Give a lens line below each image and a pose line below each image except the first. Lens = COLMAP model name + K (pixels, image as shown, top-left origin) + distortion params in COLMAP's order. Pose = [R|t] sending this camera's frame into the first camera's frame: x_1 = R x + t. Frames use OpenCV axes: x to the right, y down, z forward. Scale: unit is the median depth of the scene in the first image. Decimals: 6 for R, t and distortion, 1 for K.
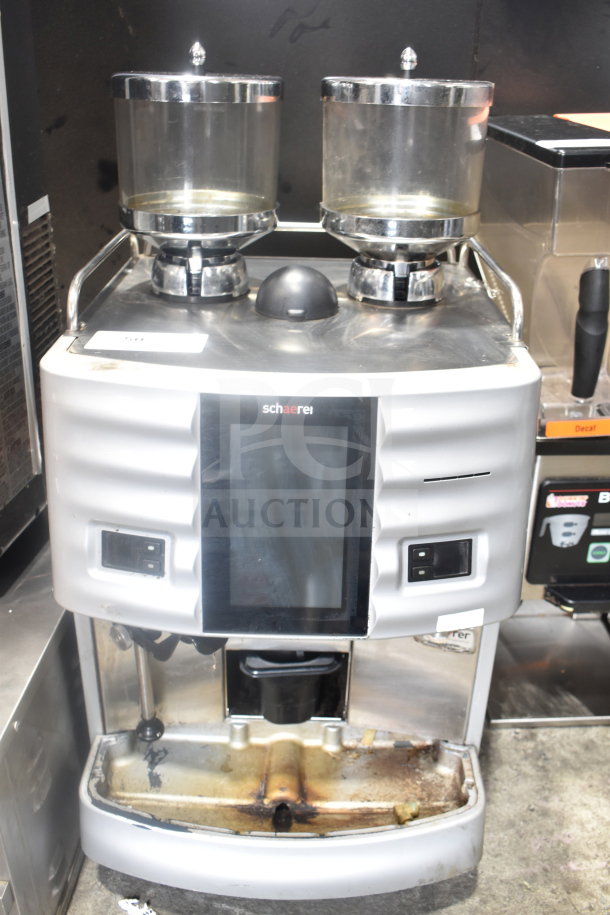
lens RADIAL K [[848.1, 0, 306.6], [0, 848.1, 459.1], [0, 0, 1]] dist [-0.087800, 0.000000]
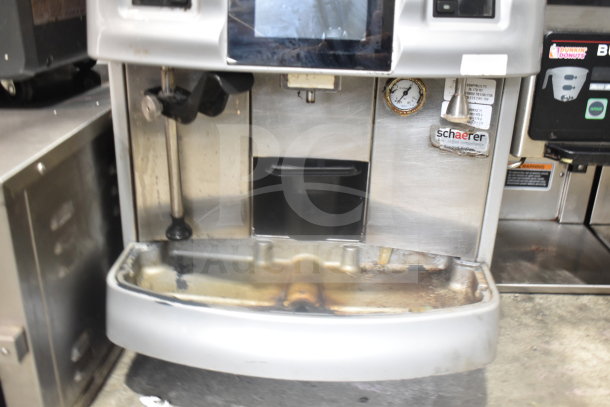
lens RADIAL K [[627.5, 0, 304.3], [0, 627.5, 205.1], [0, 0, 1]] dist [-0.078877, 0.000000]
pose [[0.999043, 0.023585, -0.036843, 0.000274], [-0.025227, 0.998679, -0.044761, 0.321042], [0.035739, 0.045648, 0.998318, 0.213824]]
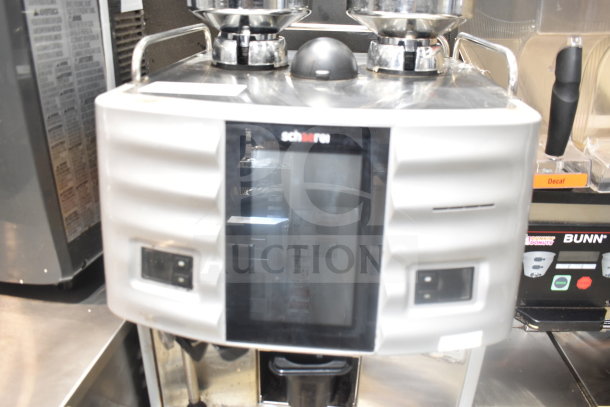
lens RADIAL K [[492.2, 0, 306.7], [0, 492.2, 199.9], [0, 0, 1]] dist [-0.089697, -0.000134]
pose [[0.997037, 0.029698, -0.070961, 0.018425], [-0.032629, 0.998647, -0.040498, 0.033063], [0.069662, 0.042694, 0.996657, 0.286903]]
